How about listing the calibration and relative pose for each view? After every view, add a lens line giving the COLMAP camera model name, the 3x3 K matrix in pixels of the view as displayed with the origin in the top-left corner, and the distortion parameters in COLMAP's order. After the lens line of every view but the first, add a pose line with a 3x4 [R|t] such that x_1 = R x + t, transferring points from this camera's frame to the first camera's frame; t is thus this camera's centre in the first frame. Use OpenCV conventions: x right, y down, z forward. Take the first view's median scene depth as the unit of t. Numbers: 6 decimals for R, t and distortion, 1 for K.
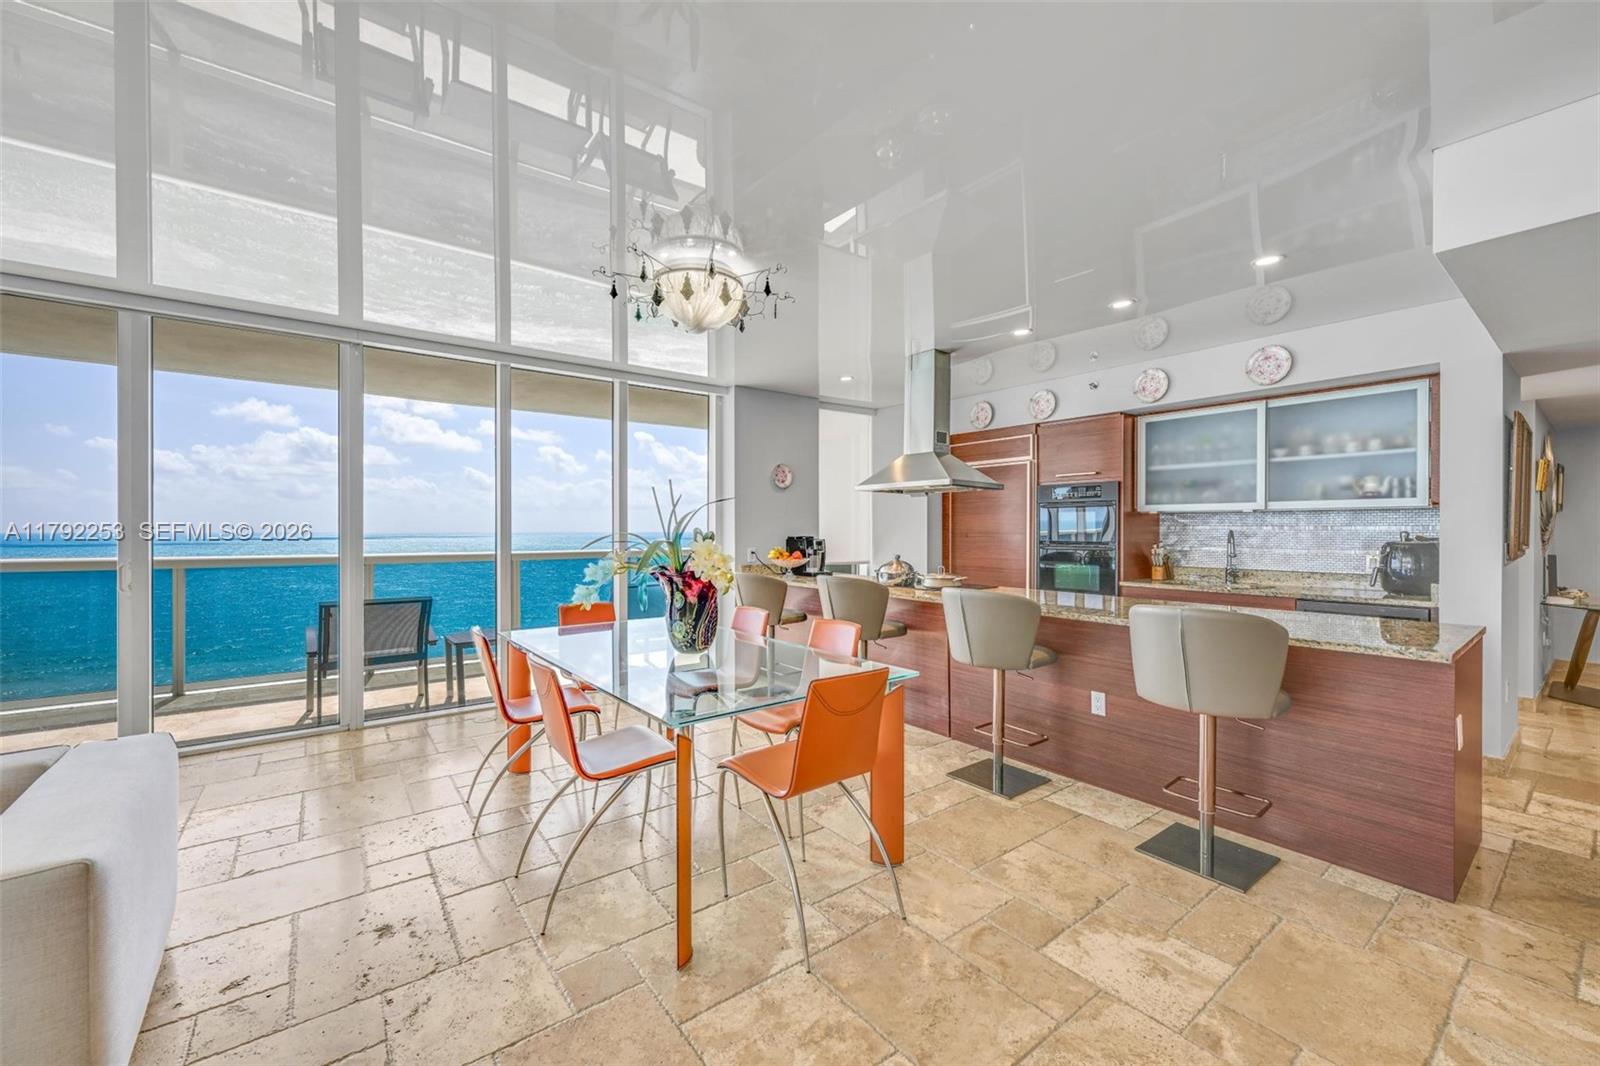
lens RADIAL K [[631.5, 0, 795.9], [0, 631.5, 536.2], [0, 0, 1]] dist [-0.003769, 0.001270]
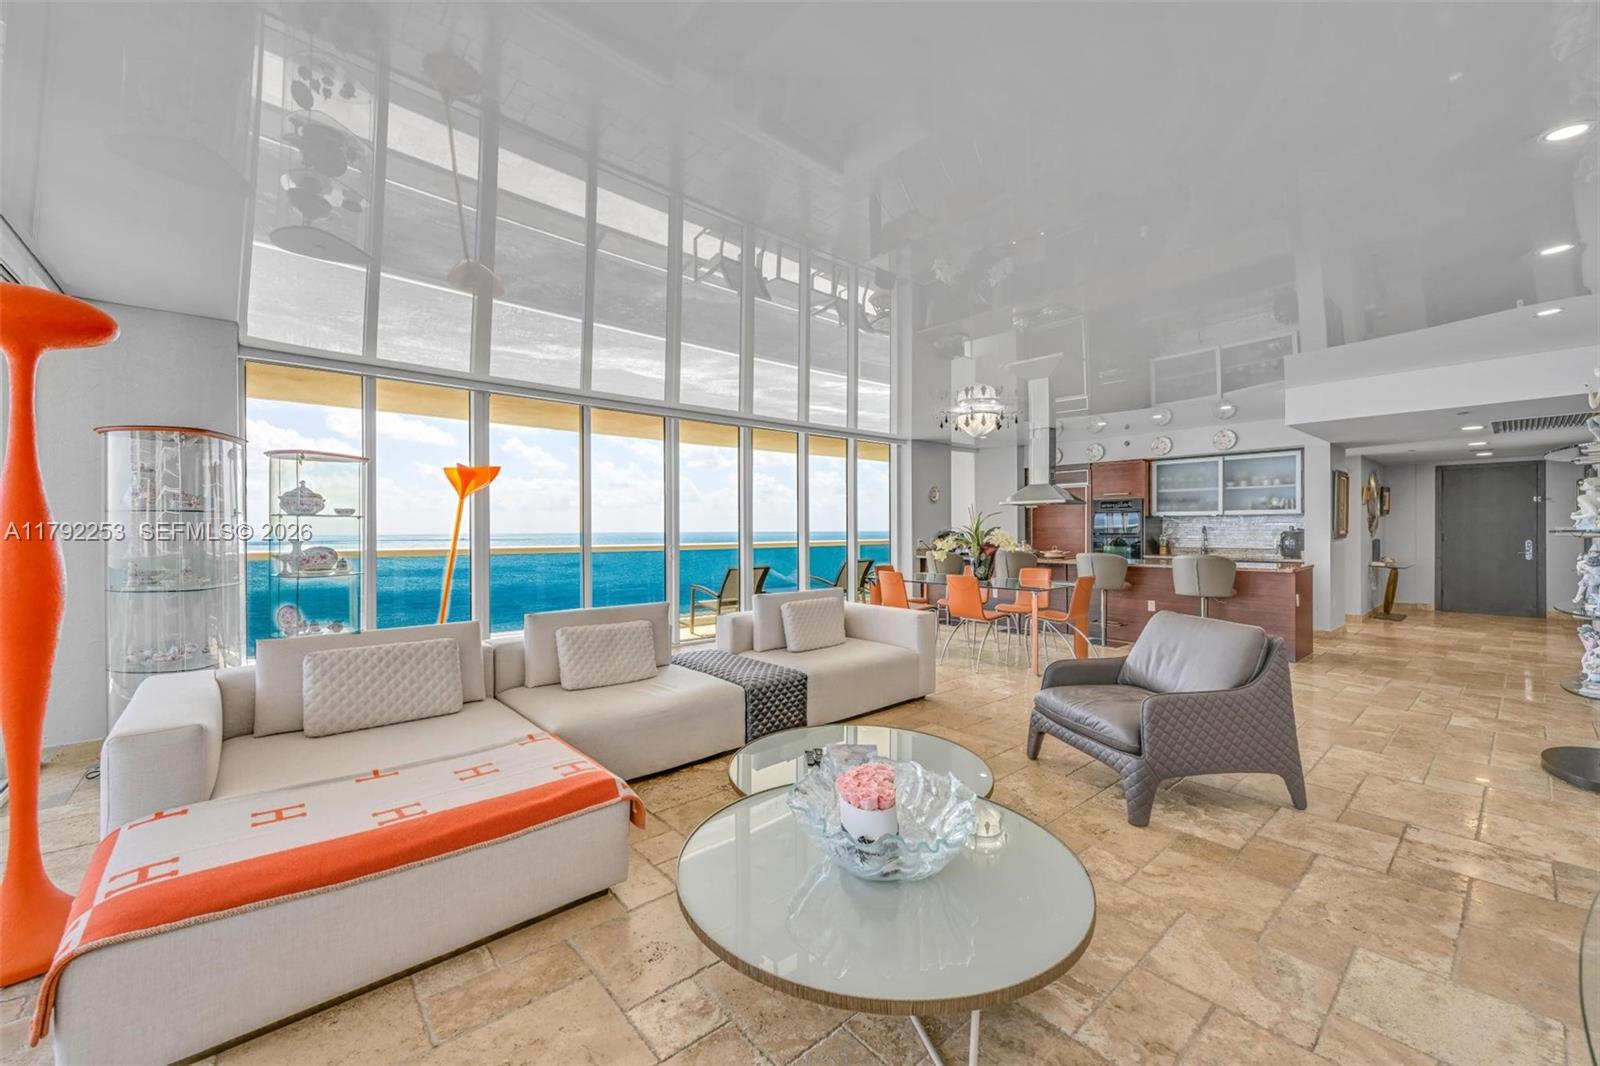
lens RADIAL K [[631.5, 0, 797.9], [0, 631.5, 533.8], [0, 0, 1]] dist [-0.003769, 0.001270]
pose [[0.998227, -0.005519, 0.059269, -0.618921], [0.005702, 0.999979, -0.002933, 0.012147], [-0.059251, 0.003266, 0.998238, -0.784039]]
